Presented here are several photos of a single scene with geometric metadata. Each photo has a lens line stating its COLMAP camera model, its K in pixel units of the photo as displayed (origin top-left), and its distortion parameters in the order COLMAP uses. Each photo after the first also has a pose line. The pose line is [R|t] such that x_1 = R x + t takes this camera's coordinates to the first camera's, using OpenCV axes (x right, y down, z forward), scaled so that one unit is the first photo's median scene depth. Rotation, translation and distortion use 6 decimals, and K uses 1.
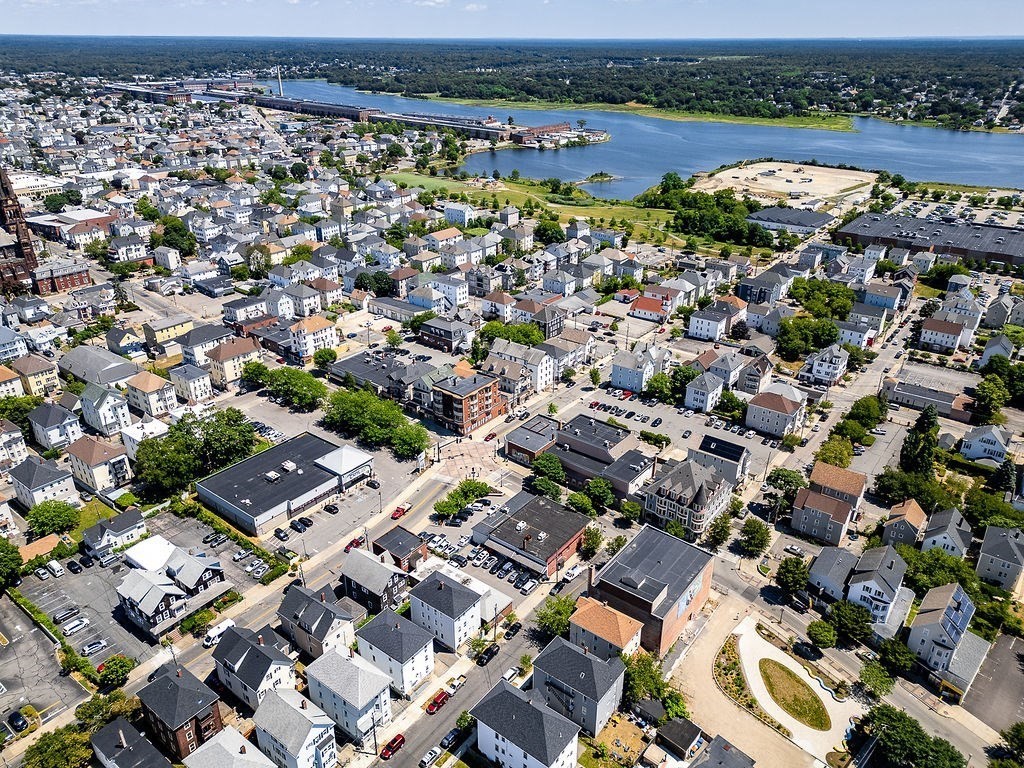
lens RADIAL K [[715.4, 0, 515.1], [0, 715.4, 385.3], [0, 0, 1]] dist [0.083046, -0.091962]
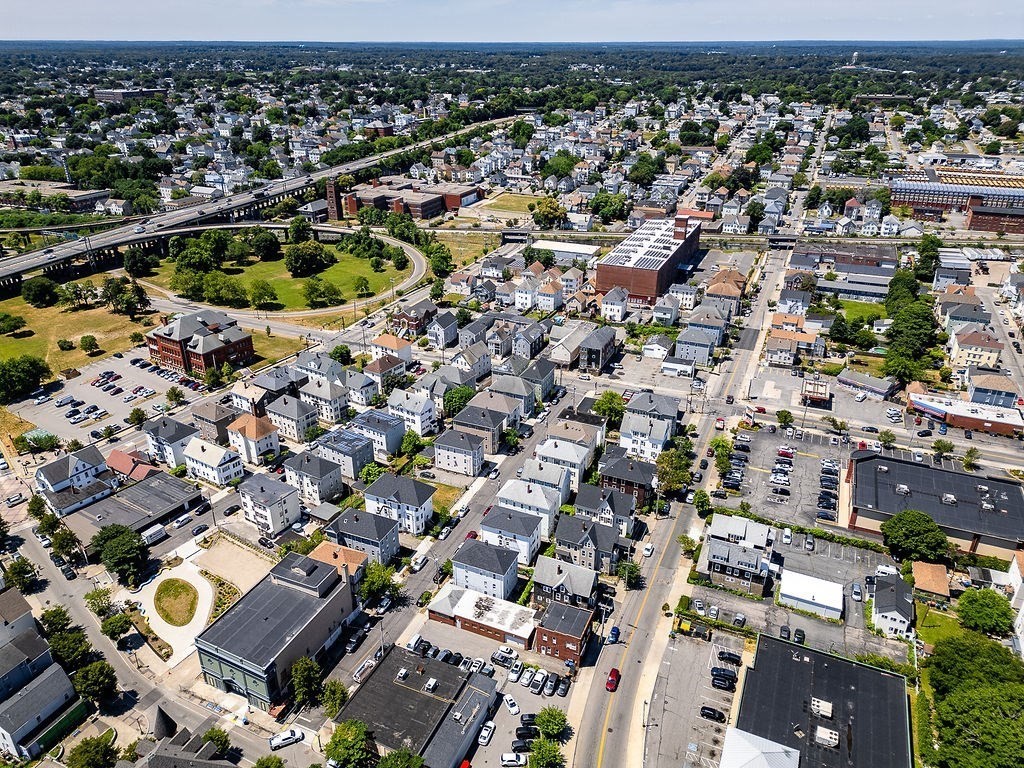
lens RADIAL K [[715.4, 0, 515.1], [0, 715.4, 385.3], [0, 0, 1]] dist [0.083046, -0.091962]
pose [[-0.972907, 0.091619, -0.212267, 0.039184], [-0.107149, 0.634886, 0.765140, -0.425418], [0.204867, 0.767154, -0.607868, 0.886436]]
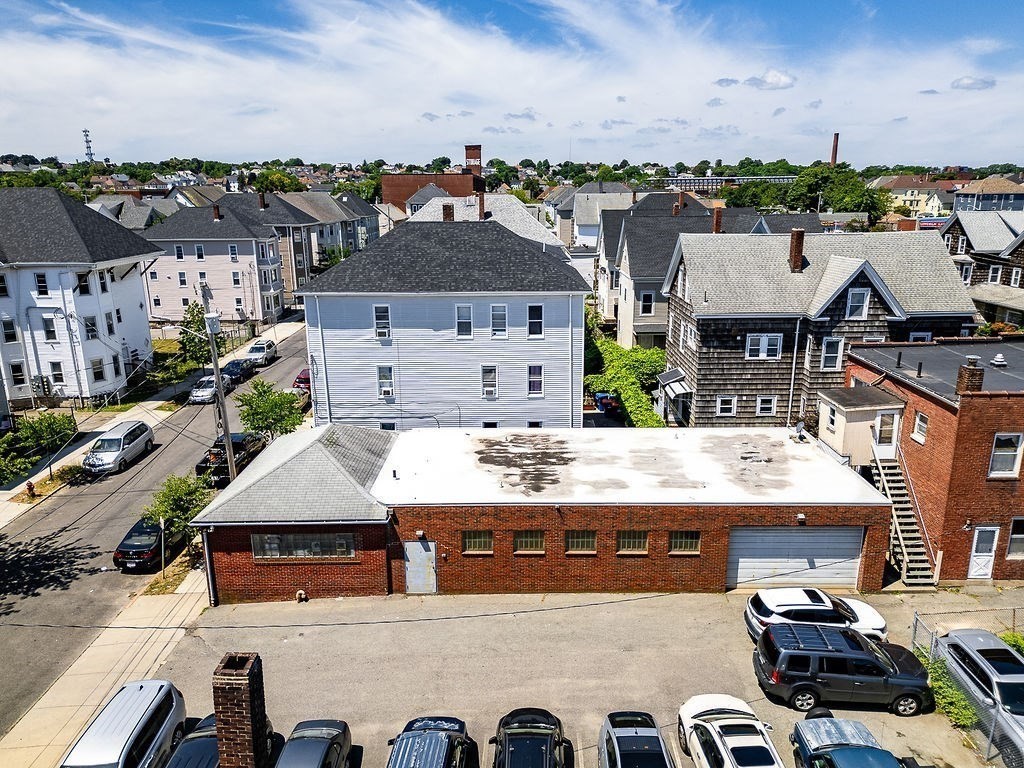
lens RADIAL K [[715.1, 0, 503.6], [0, 715.1, 387.8], [0, 0, 1]] dist [0.059449, -0.051429]
pose [[-0.803777, 0.149252, -0.575905, 0.018837], [-0.253406, 0.789928, 0.558390, 0.108109], [0.538264, 0.594759, -0.597104, 0.707966]]
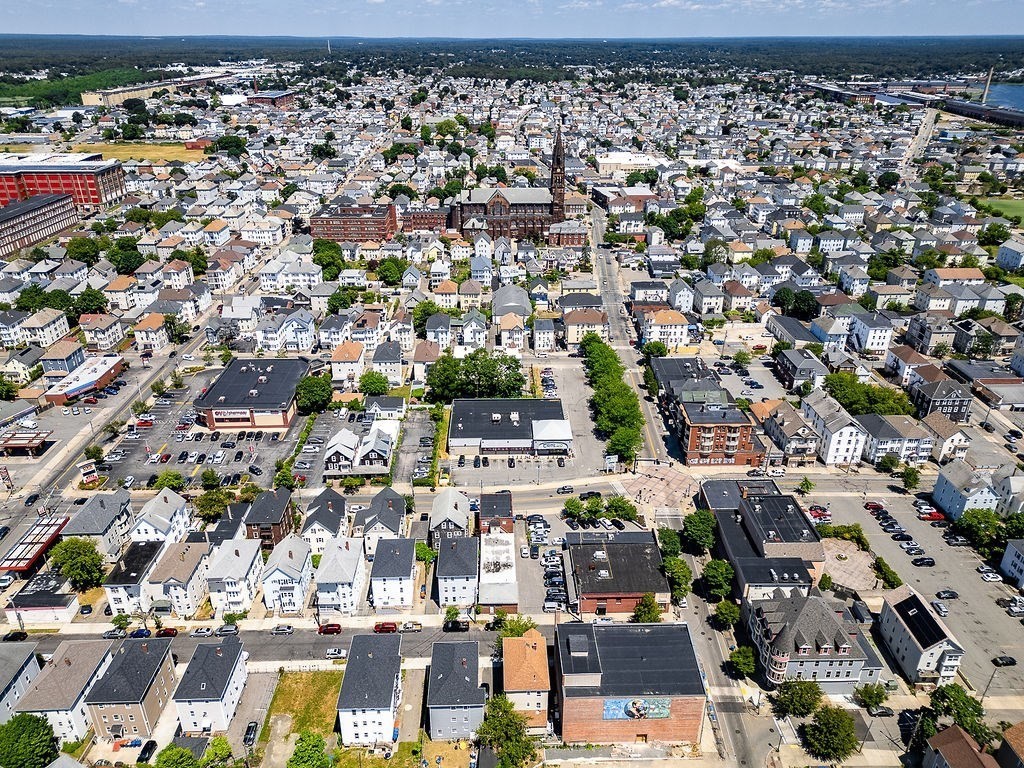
lens RADIAL K [[715.0, 0, 516.4], [0, 715.0, 384.3], [0, 0, 1]] dist [0.074608, -0.077172]
pose [[0.629344, 0.333207, -0.702068, 0.377256], [-0.333573, 0.931783, 0.143212, -0.079847], [0.701894, 0.144061, 0.697561, 0.166200]]
